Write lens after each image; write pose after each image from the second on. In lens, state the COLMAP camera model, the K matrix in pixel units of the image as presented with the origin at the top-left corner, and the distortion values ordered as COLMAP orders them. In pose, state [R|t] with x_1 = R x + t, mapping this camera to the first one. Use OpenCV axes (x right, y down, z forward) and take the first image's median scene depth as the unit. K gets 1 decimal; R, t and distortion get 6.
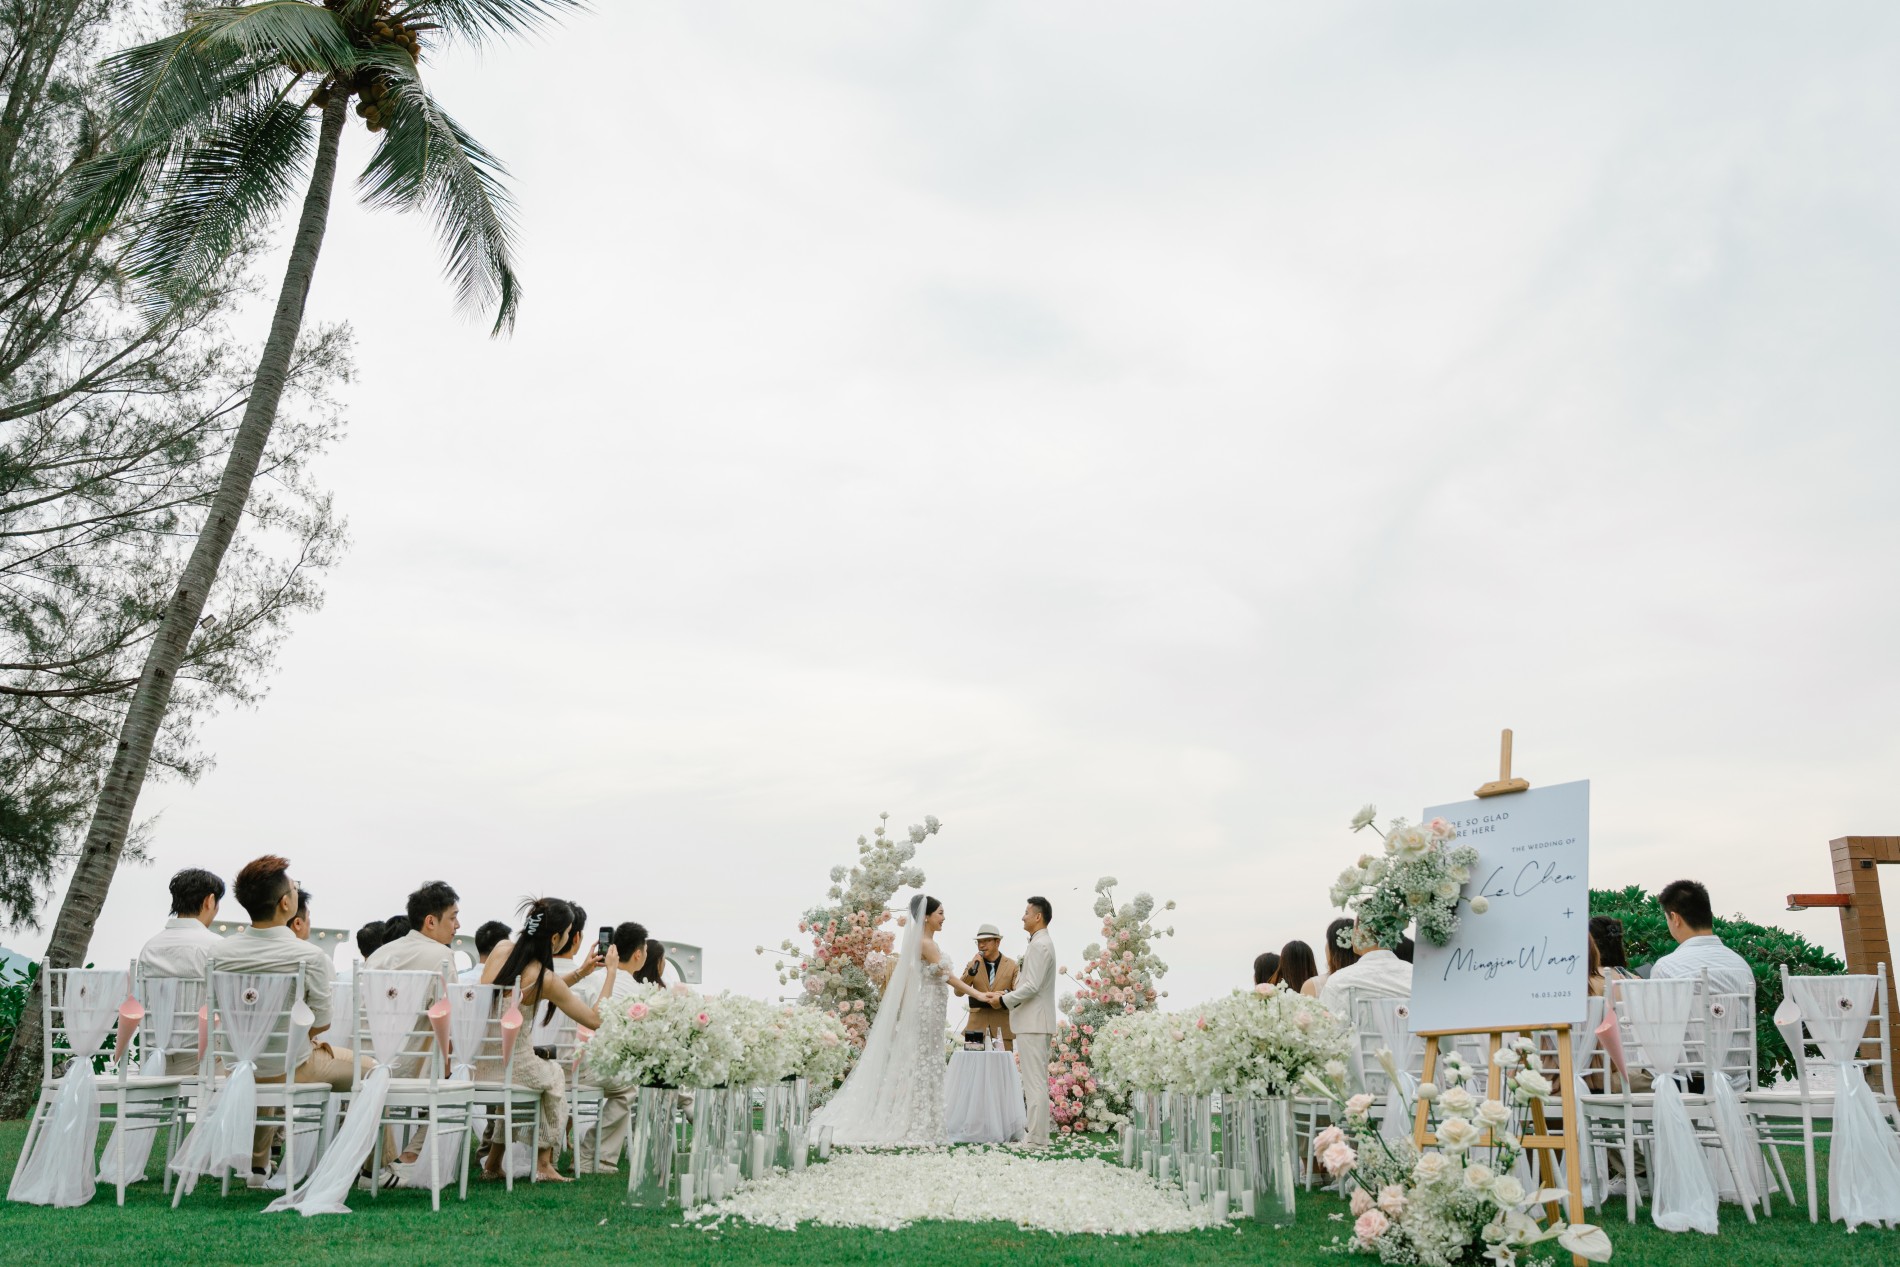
lens RADIAL K [[1580.0, 0, 959.3], [0, 1580.0, 629.0], [0, 0, 1]] dist [-0.011655, 0.002628]
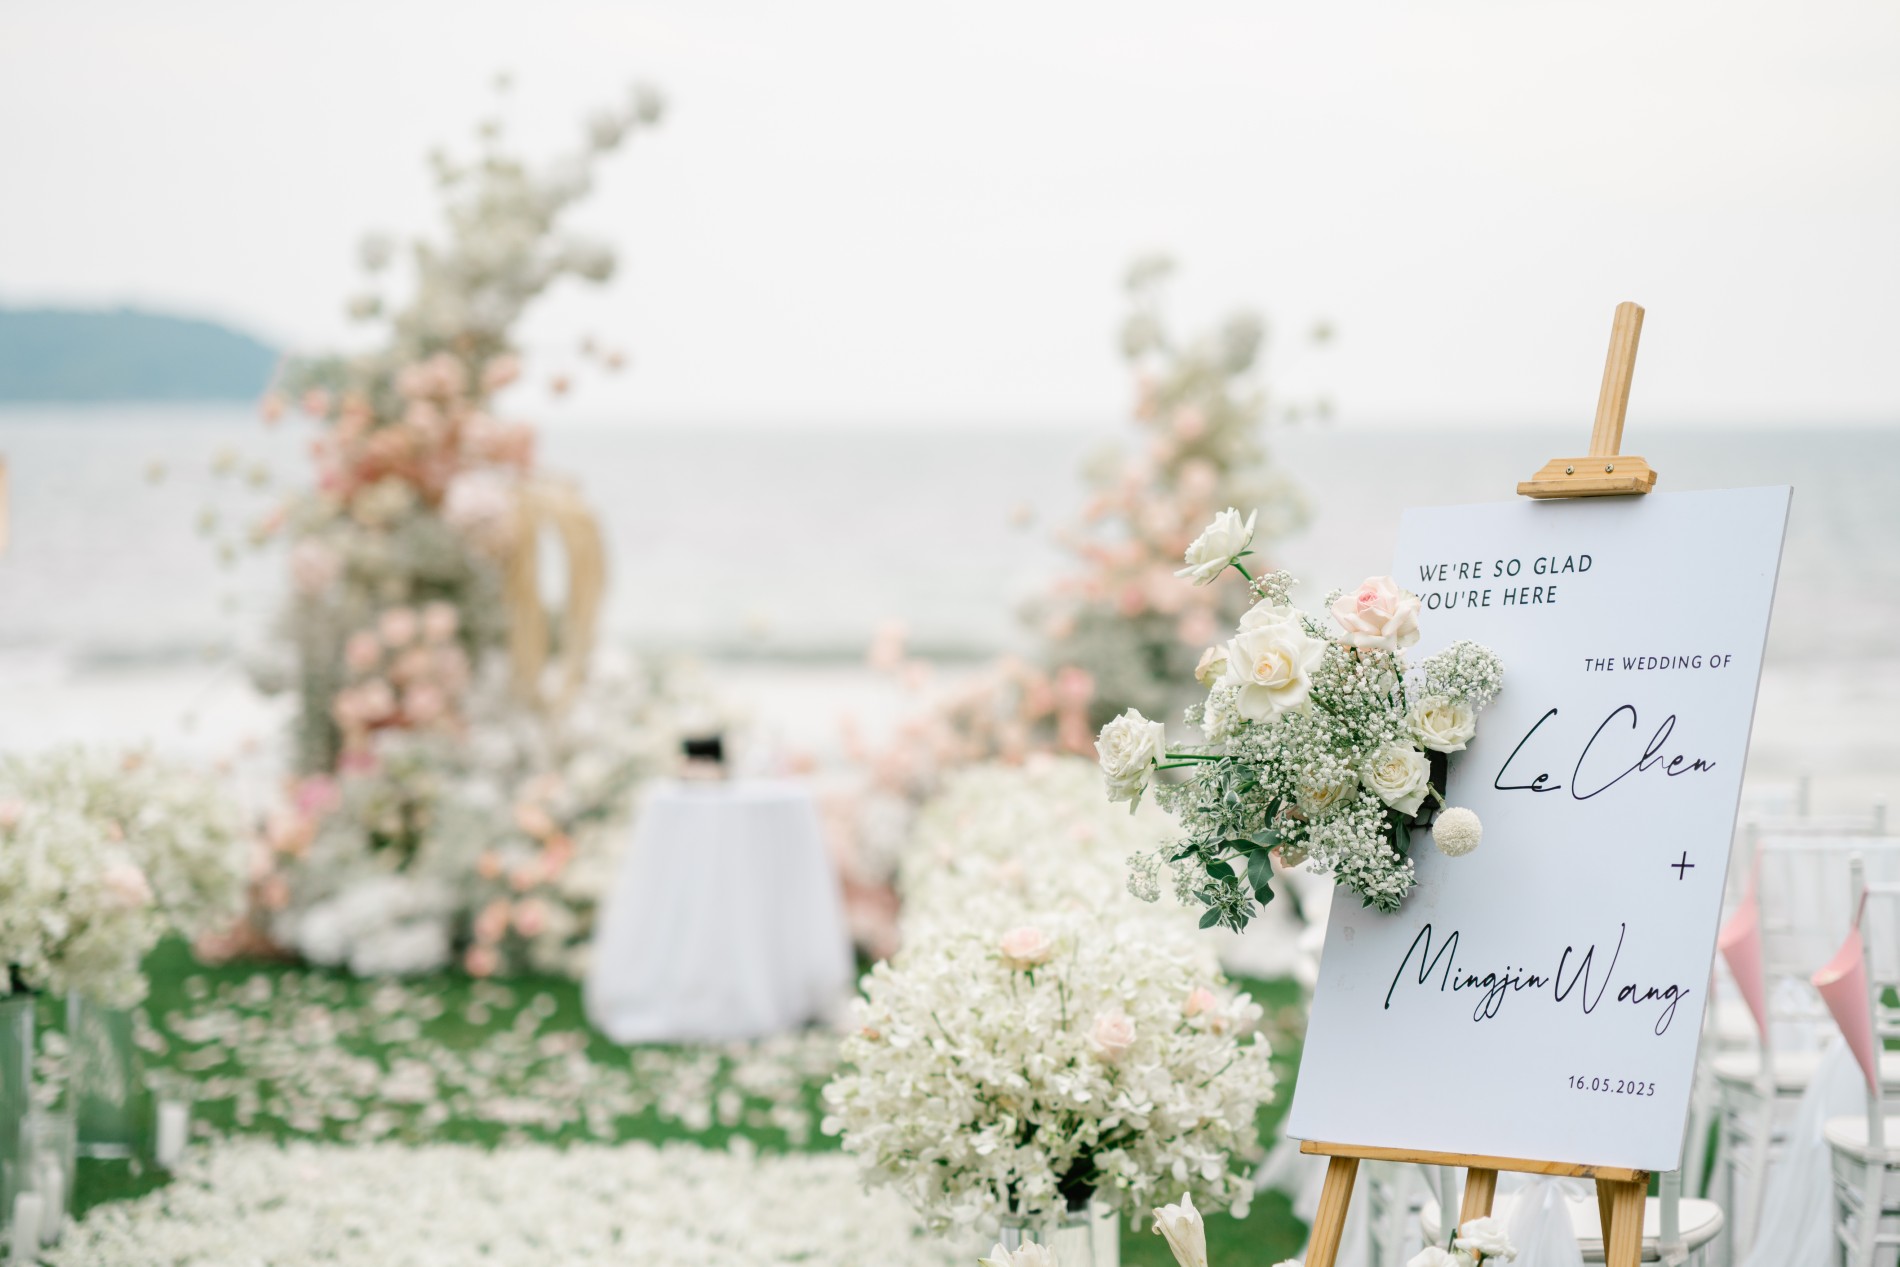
lens RADIAL K [[4723.1, 0, 944.1], [0, 4723.1, 638.6], [0, 0, 1]] dist [0.176095, 0.000000]
pose [[0.998543, -0.006519, -0.053560, 0.106628], [0.022498, 0.952566, 0.303499, -0.079826], [0.049041, -0.304262, 0.951325, -0.013145]]
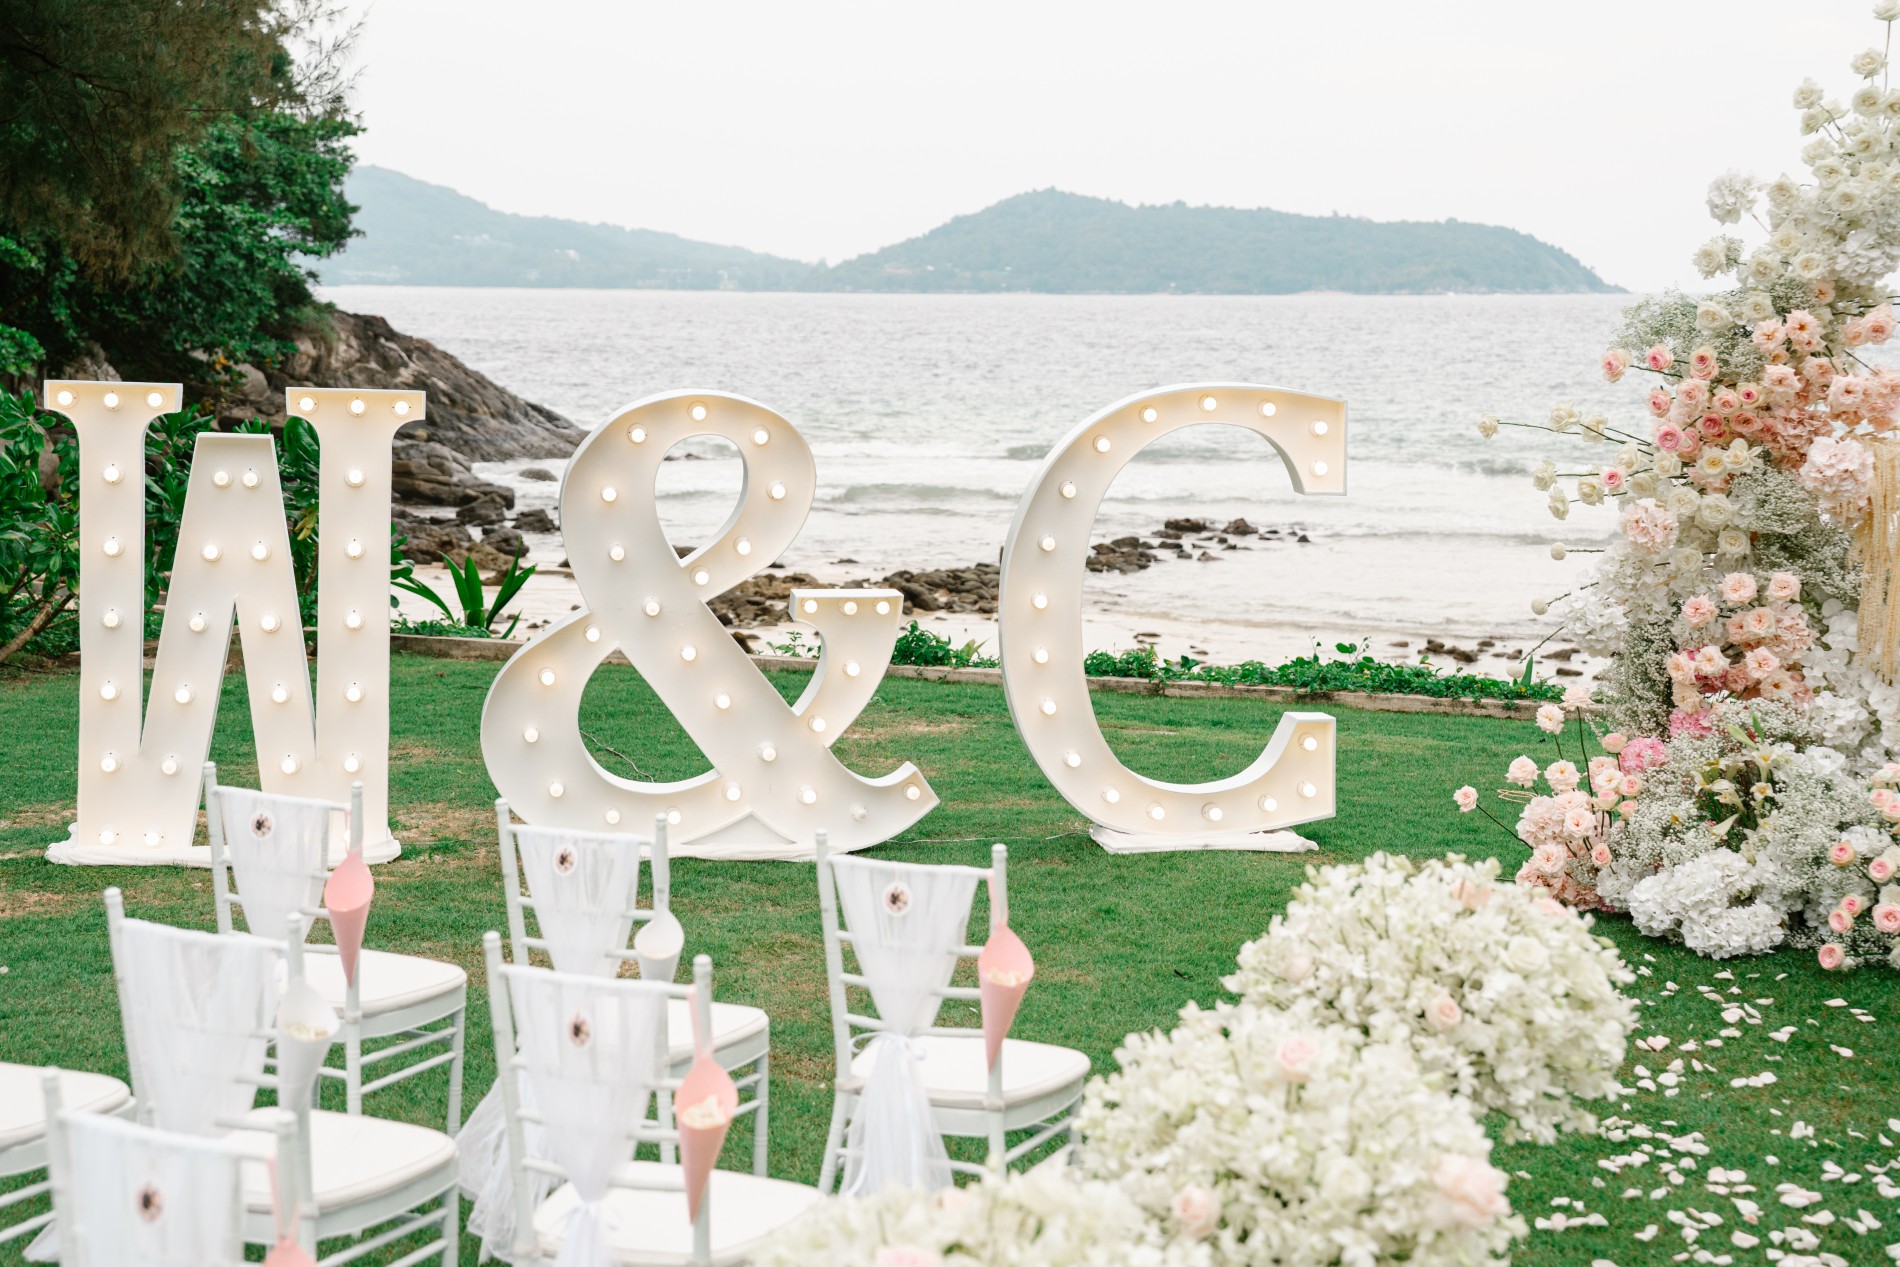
lens RADIAL K [[2674.9, 0, 942.4], [0, 2674.9, 626.3], [0, 0, 1]] dist [0.184828, 0.000000]
pose [[0.918209, 0.041791, -0.393886, 0.002482], [0.108387, 0.929955, 0.351334, 0.016725], [0.380979, -0.365290, 0.849363, 0.415639]]
